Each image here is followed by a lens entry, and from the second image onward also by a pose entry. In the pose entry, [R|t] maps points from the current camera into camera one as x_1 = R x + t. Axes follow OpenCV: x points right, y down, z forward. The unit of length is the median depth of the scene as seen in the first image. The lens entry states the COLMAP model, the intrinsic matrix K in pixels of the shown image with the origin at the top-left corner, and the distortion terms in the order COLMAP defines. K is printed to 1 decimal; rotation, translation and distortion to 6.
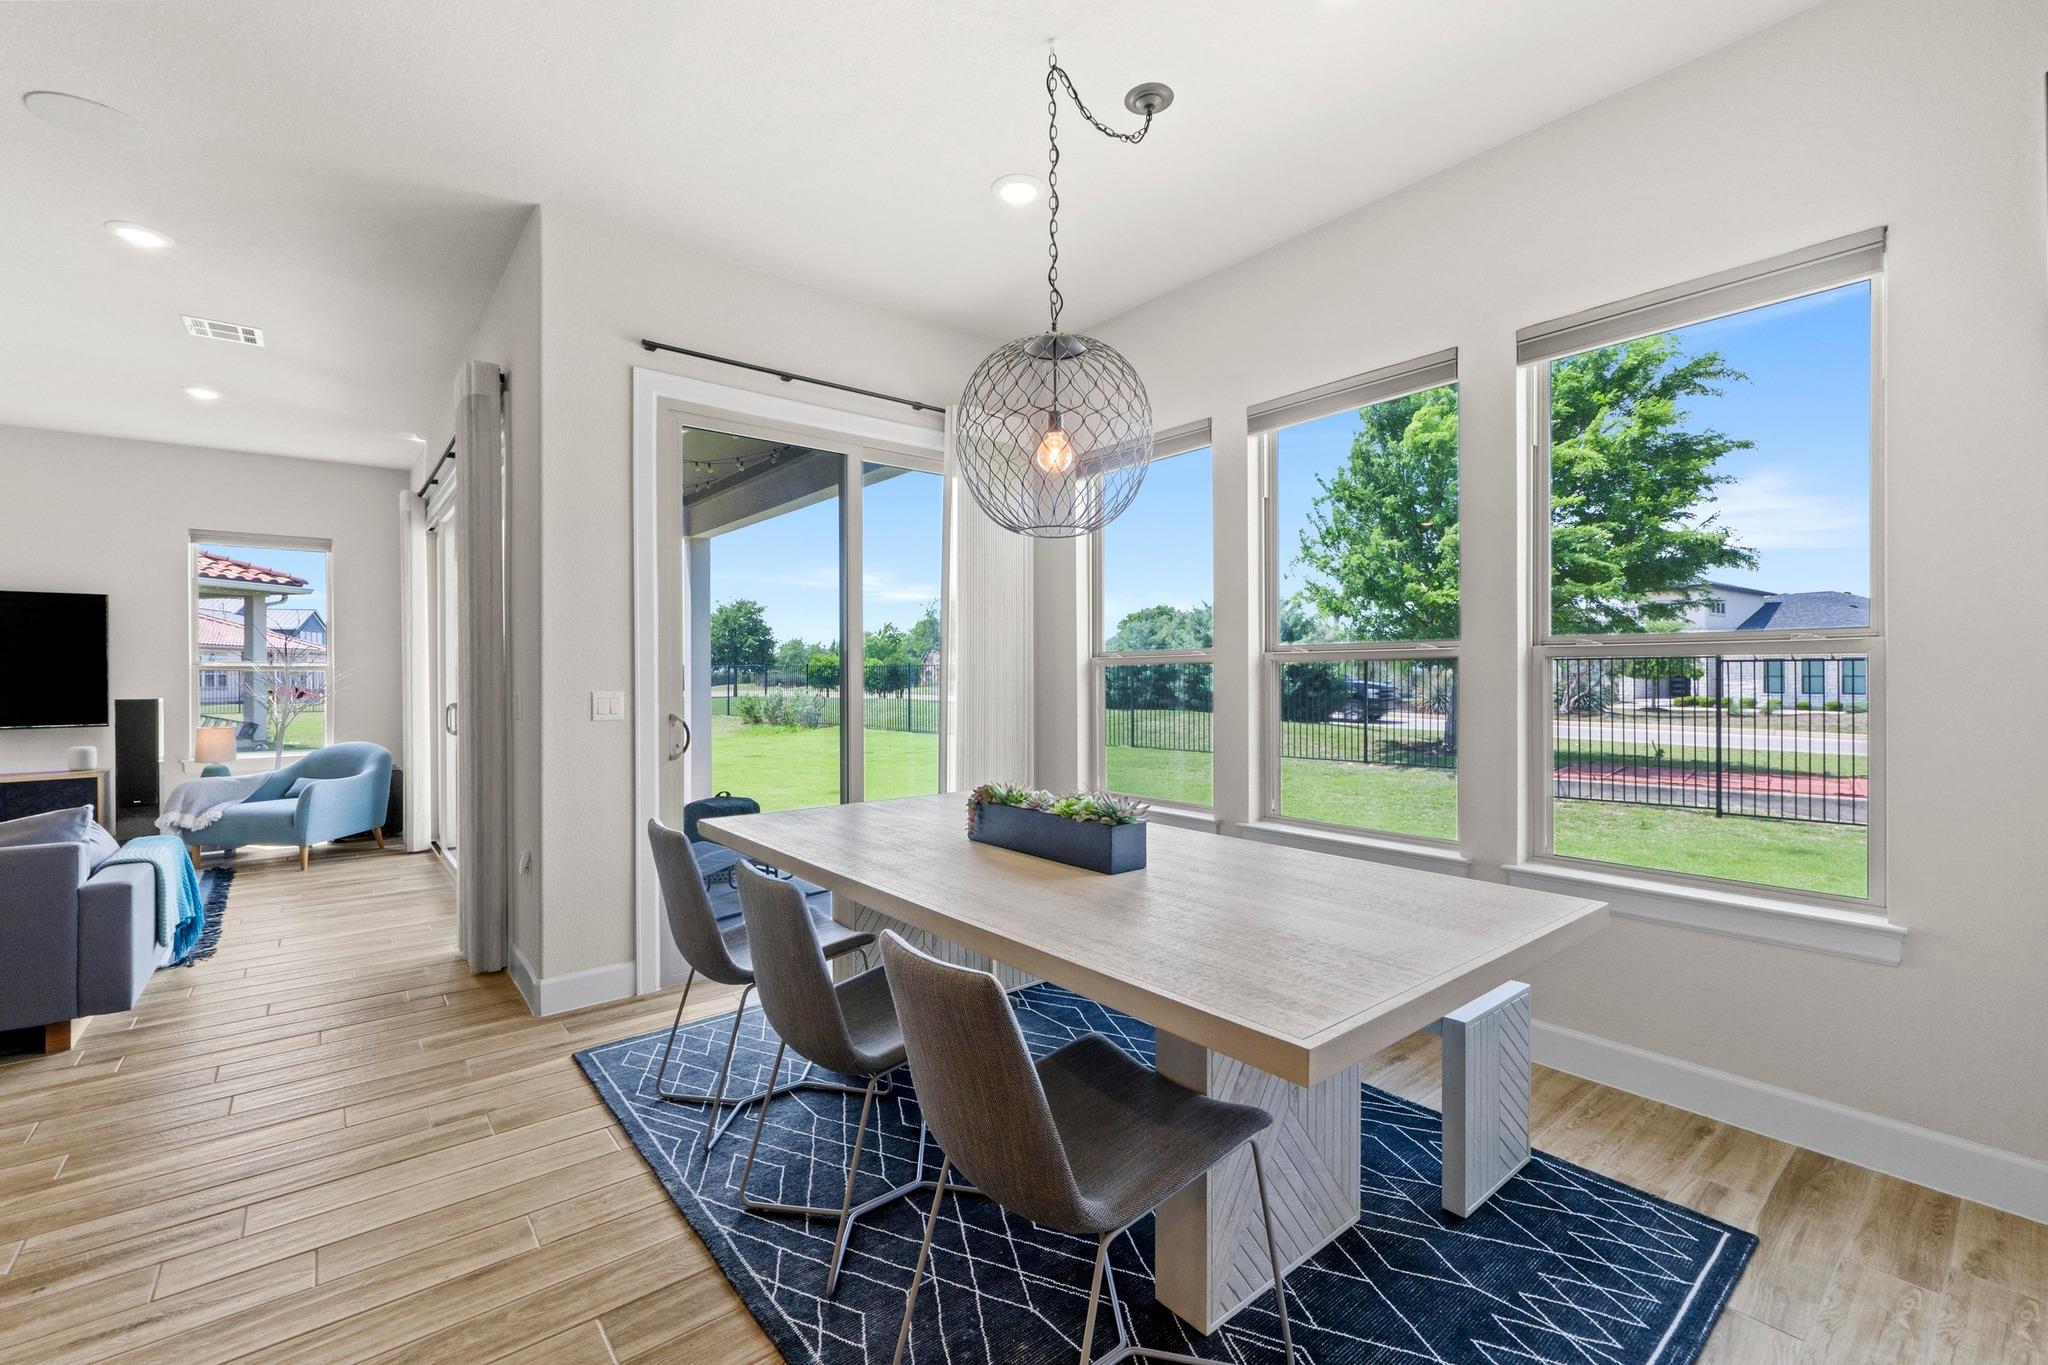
lens RADIAL K [[863.4, 0, 1018.3], [0, 863.4, 676.5], [0, 0, 1]] dist [-0.003362, -0.000342]
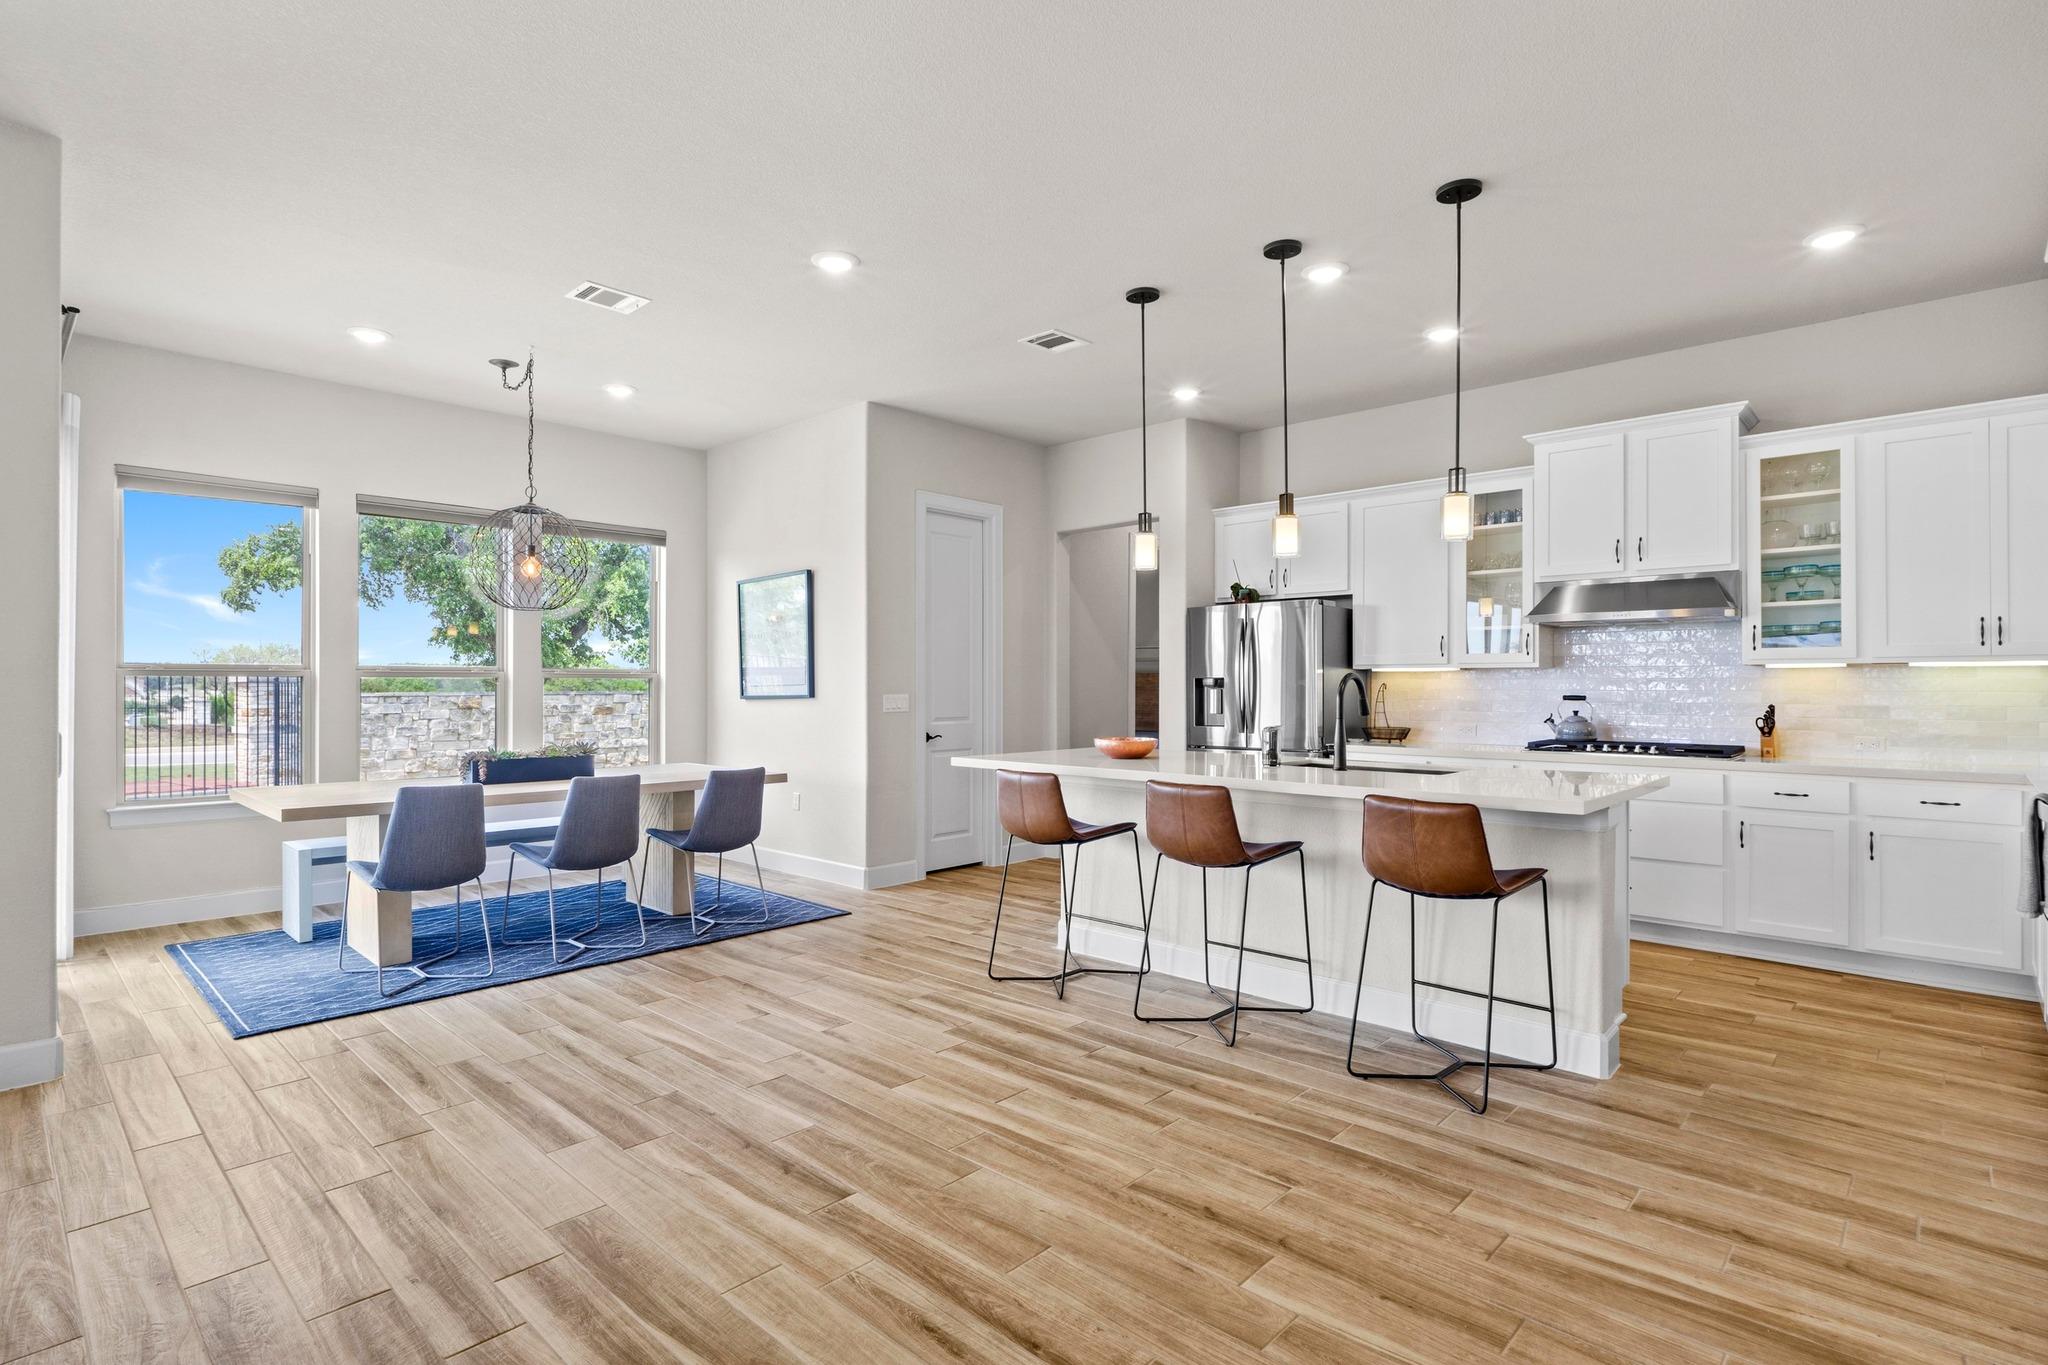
lens RADIAL K [[999.0, 0, 1018.0], [0, 999.0, 685.8], [0, 0, 1]] dist [-0.002077, -0.000576]
pose [[-0.131244, 0.004518, 0.991340, -1.316048], [0.000921, 0.999990, -0.004436, 0.005103], [-0.991350, 0.000331, -0.131247, 0.141496]]
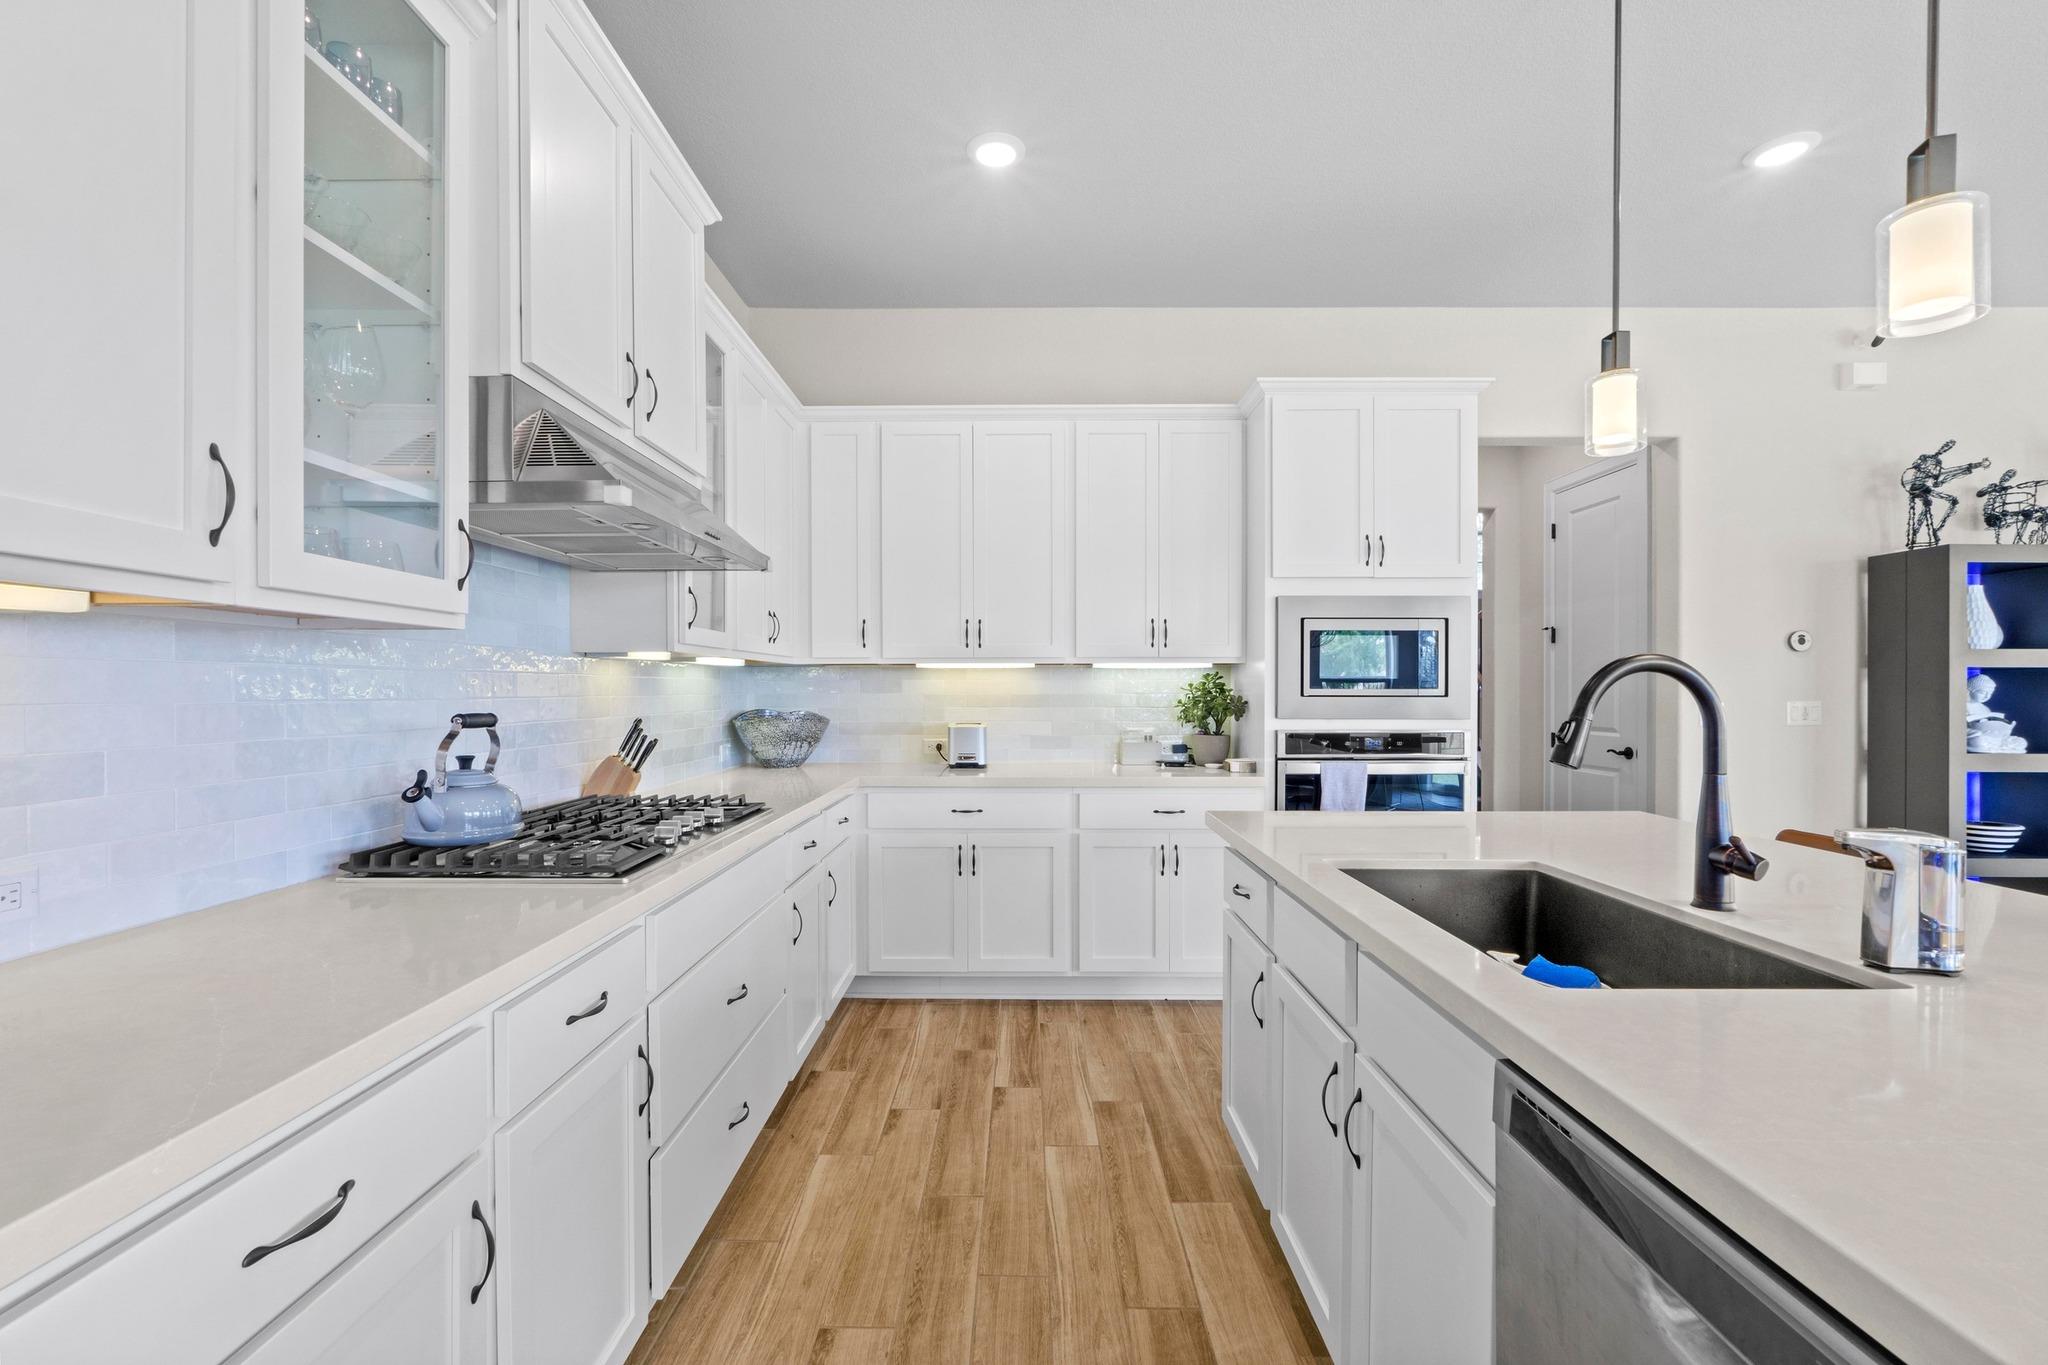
lens RADIAL K [[866.0, 0, 1015.9], [0, 866.0, 695.9], [0, 0, 1]] dist [-0.012889, -0.000137]
pose [[-0.641231, 0.009764, -0.767286, 0.056422], [0.000734, 0.999926, 0.012110, 0.000011], [0.767347, 0.007202, -0.641191, -0.303092]]
